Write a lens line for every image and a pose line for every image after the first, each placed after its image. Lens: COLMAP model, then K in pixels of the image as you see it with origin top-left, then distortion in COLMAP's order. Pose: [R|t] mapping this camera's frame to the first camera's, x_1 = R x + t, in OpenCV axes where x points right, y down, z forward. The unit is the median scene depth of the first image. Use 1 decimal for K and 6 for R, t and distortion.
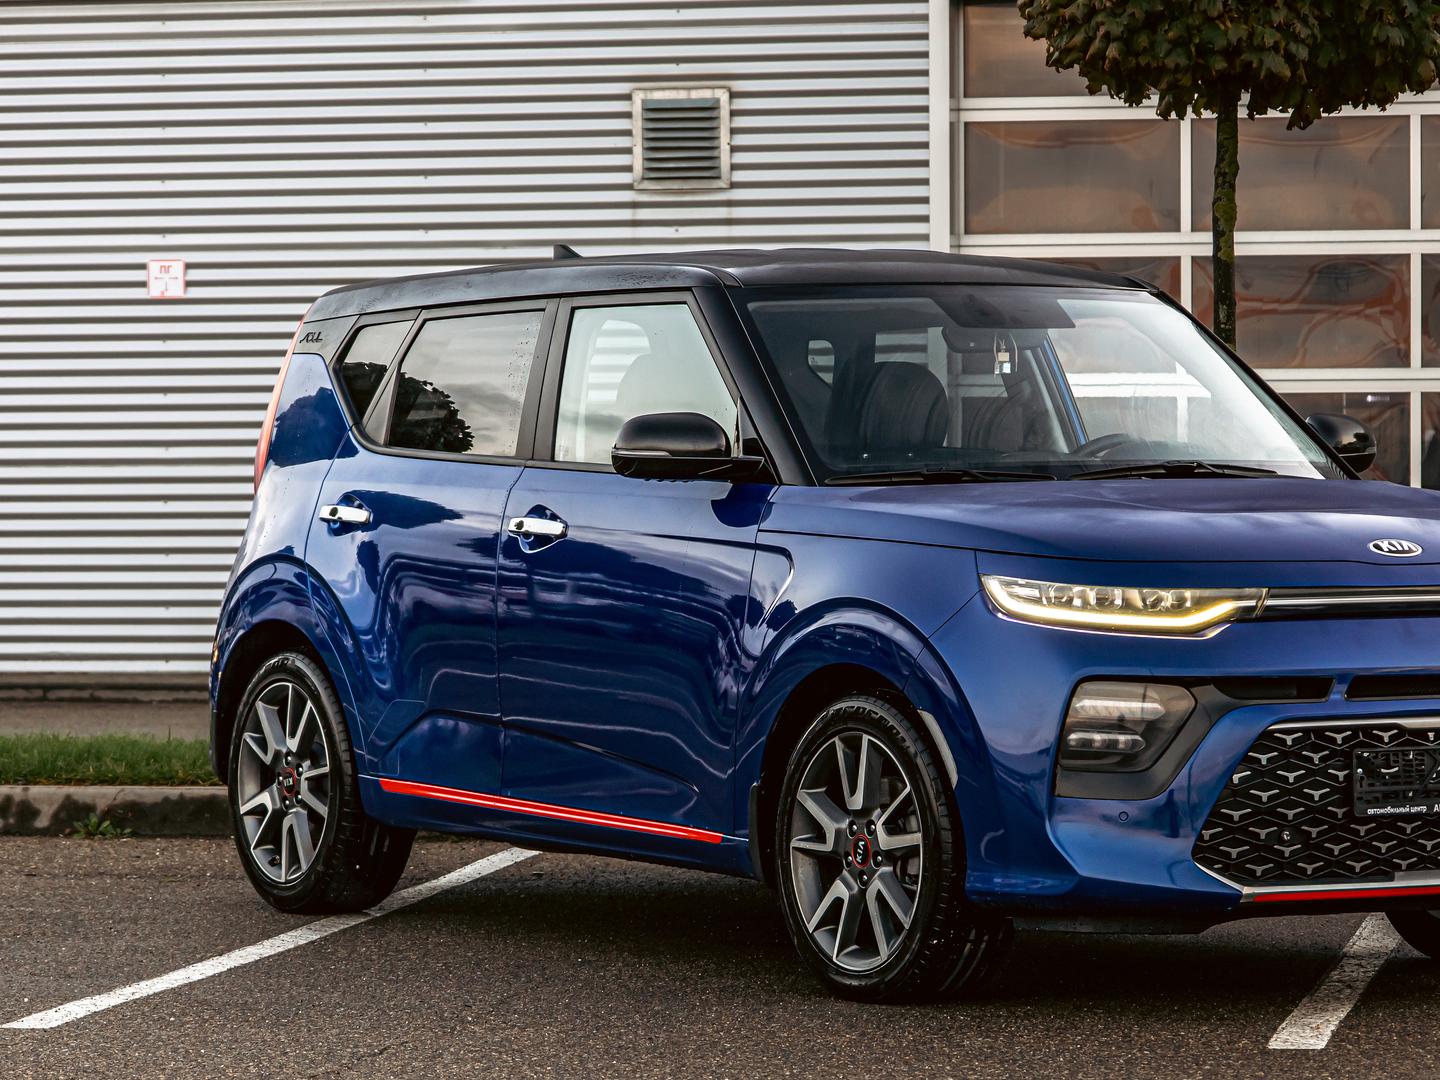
lens RADIAL K [[4734.9, 0, 720.0], [0, 4734.9, 540.0], [0, 0, 1]] dist [-0.119154, 1.175304]
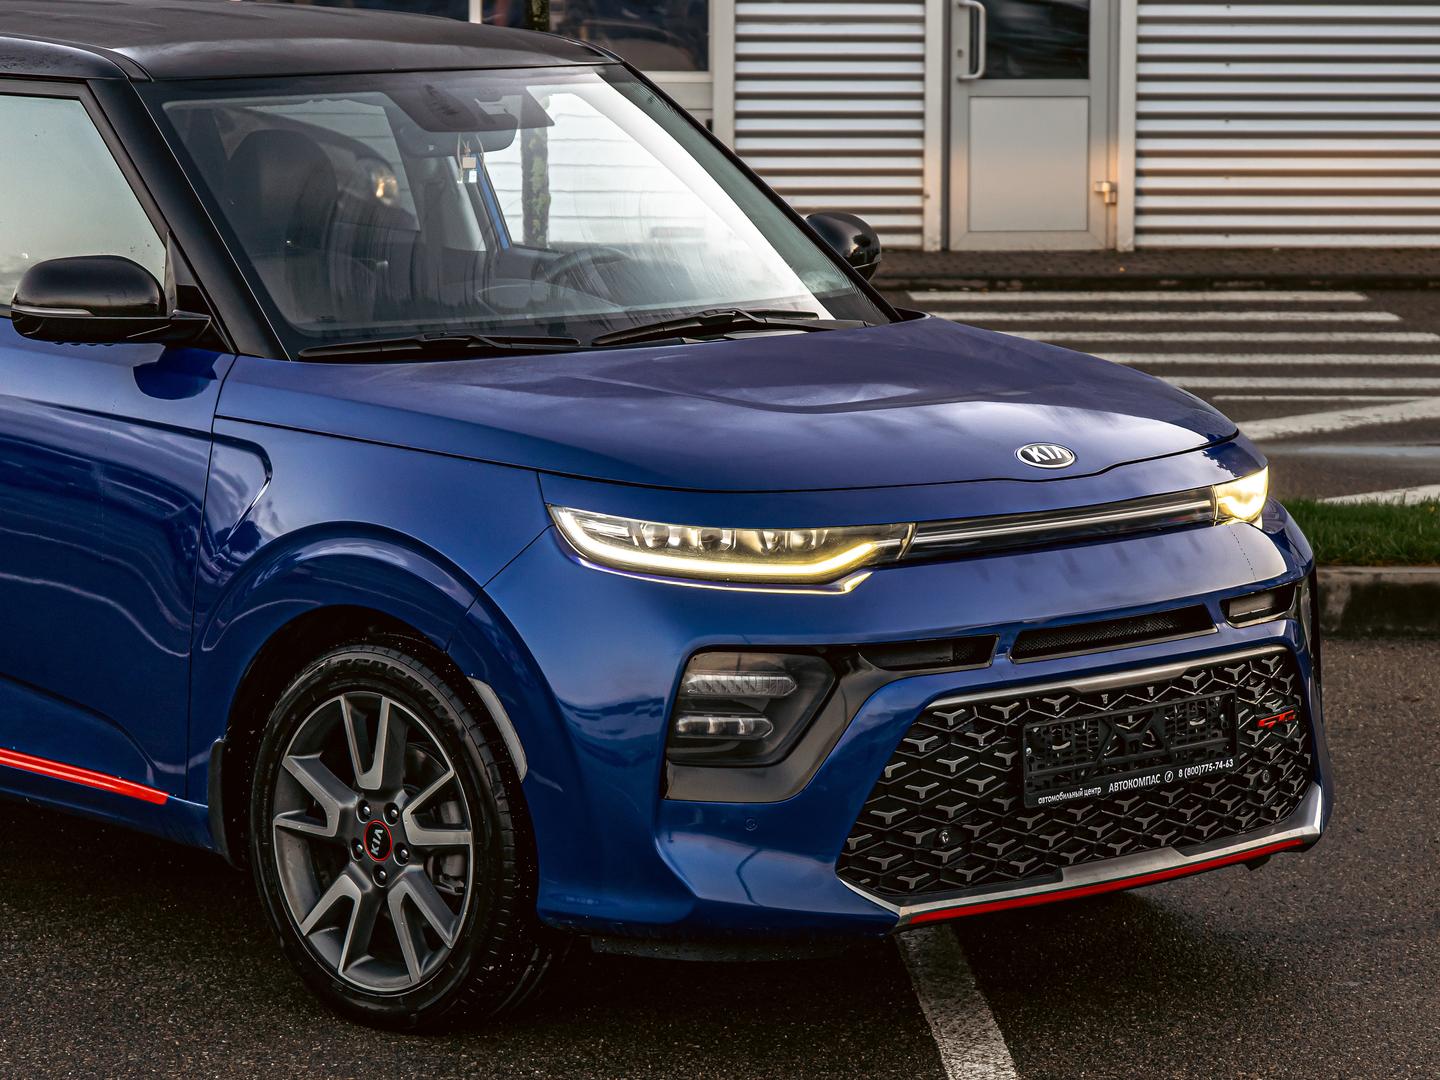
lens RADIAL K [[4734.9, 0, 720.0], [0, 4734.9, 540.0], [0, 0, 1]] dist [-0.119154, 1.175304]
pose [[0.975471, -0.019730, 0.219240, -0.073328], [-0.003515, 0.994452, 0.105130, -0.057124], [-0.220098, -0.103322, 0.969990, 0.191414]]
